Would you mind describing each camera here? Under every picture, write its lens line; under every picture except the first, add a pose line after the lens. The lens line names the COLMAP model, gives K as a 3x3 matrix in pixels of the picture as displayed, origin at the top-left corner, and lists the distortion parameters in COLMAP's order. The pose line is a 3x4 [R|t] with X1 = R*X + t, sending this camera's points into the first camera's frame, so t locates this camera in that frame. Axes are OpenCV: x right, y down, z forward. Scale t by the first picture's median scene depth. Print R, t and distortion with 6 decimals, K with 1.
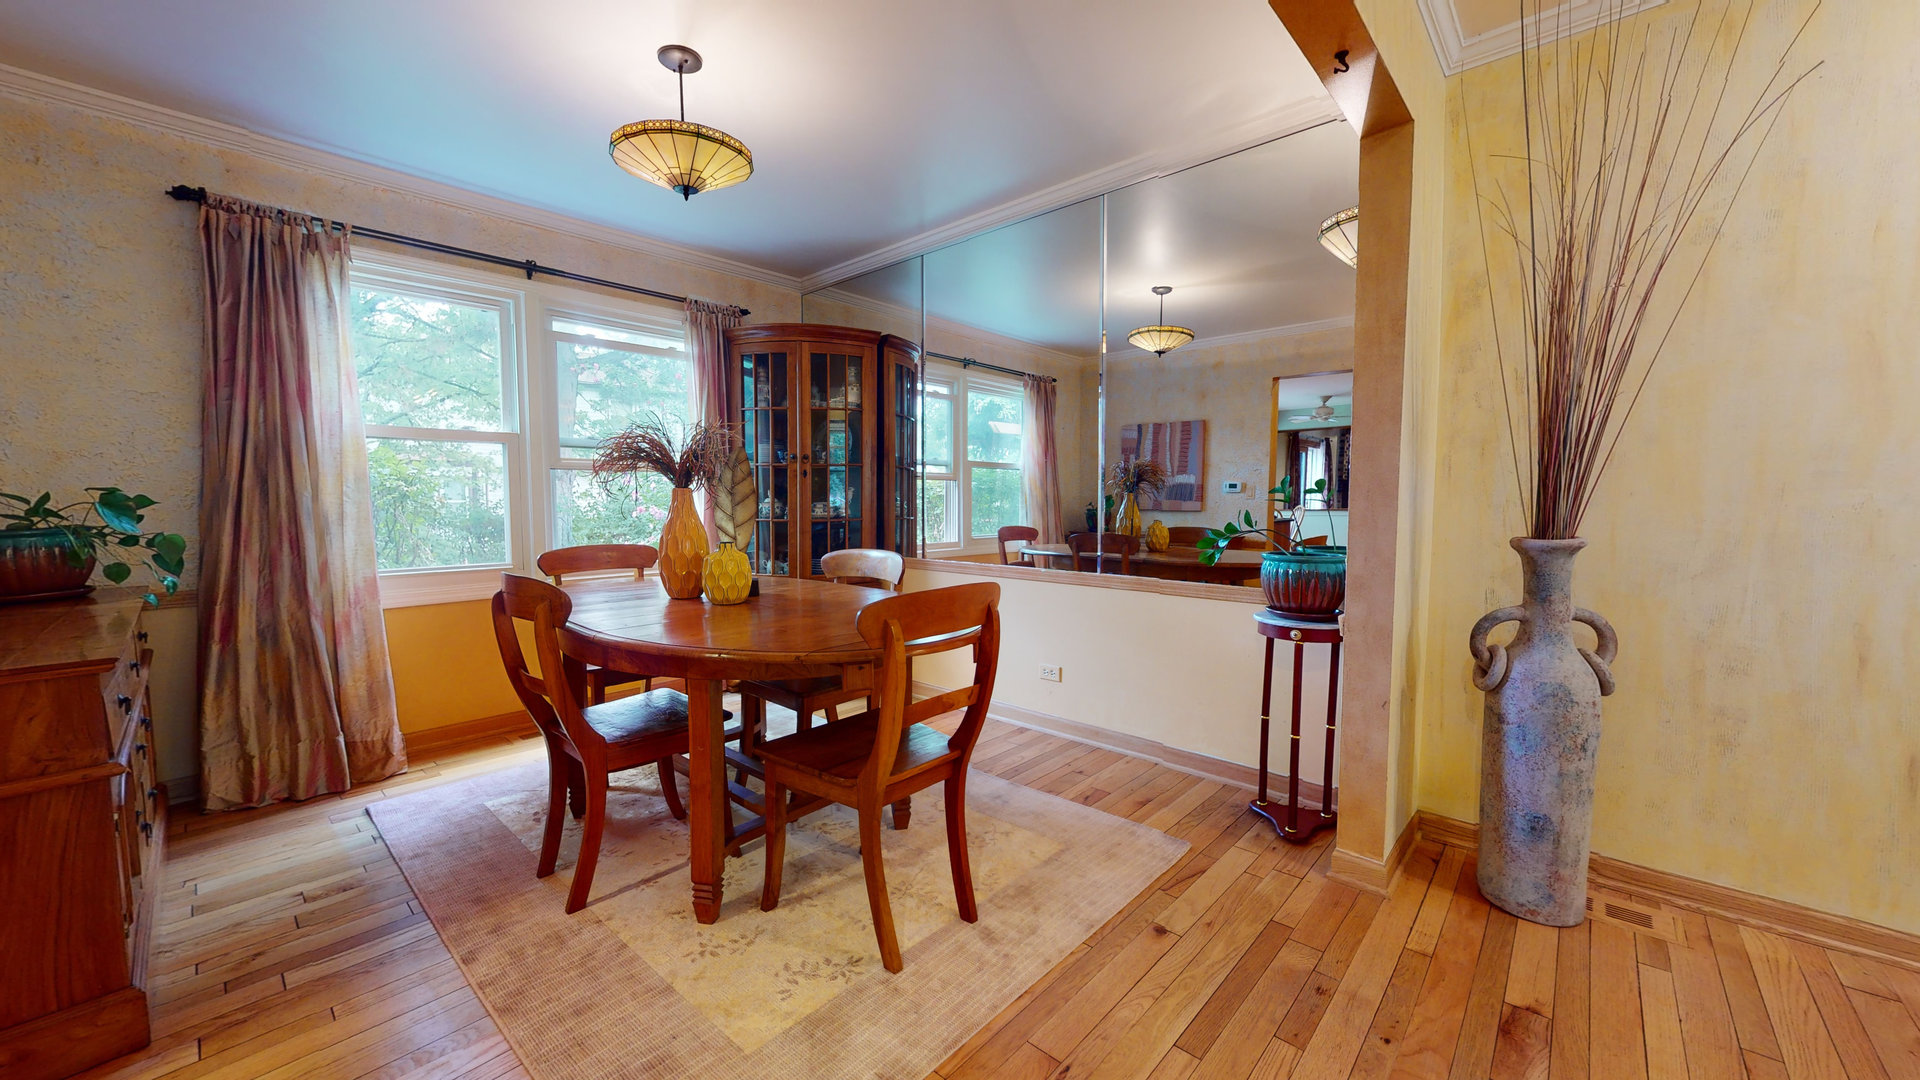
lens RADIAL K [[701.2, 0, 960.0], [0, 701.2, 544.7], [0, 0, 1]] dist [0.000483, -0.000017]
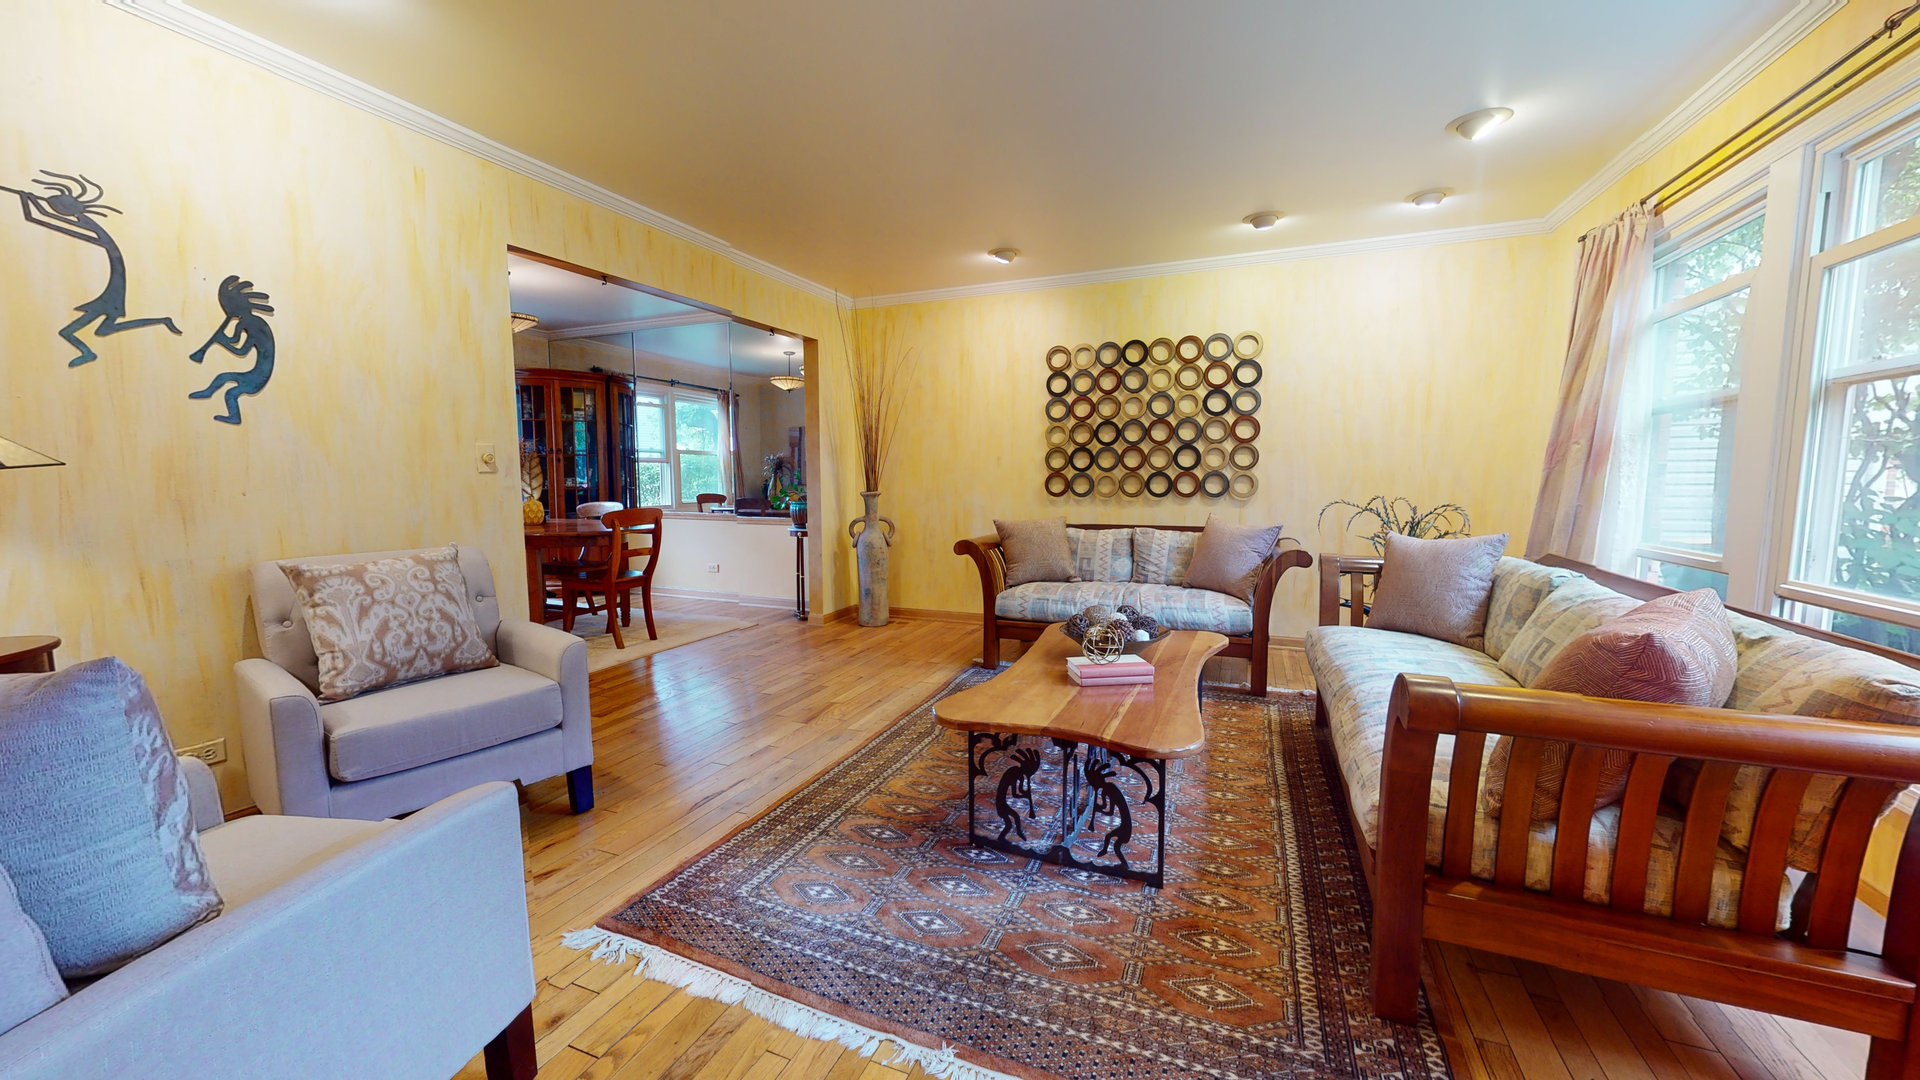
lens RADIAL K [[701.2, 0, 962.6], [0, 701.2, 547.9], [0, 0, 1]] dist [0.000483, -0.000017]
pose [[0.939175, -0.028203, 0.342280, 0.095319], [0.015373, 0.999076, 0.040139, 0.051293], [-0.343095, -0.032436, 0.938740, -0.843028]]
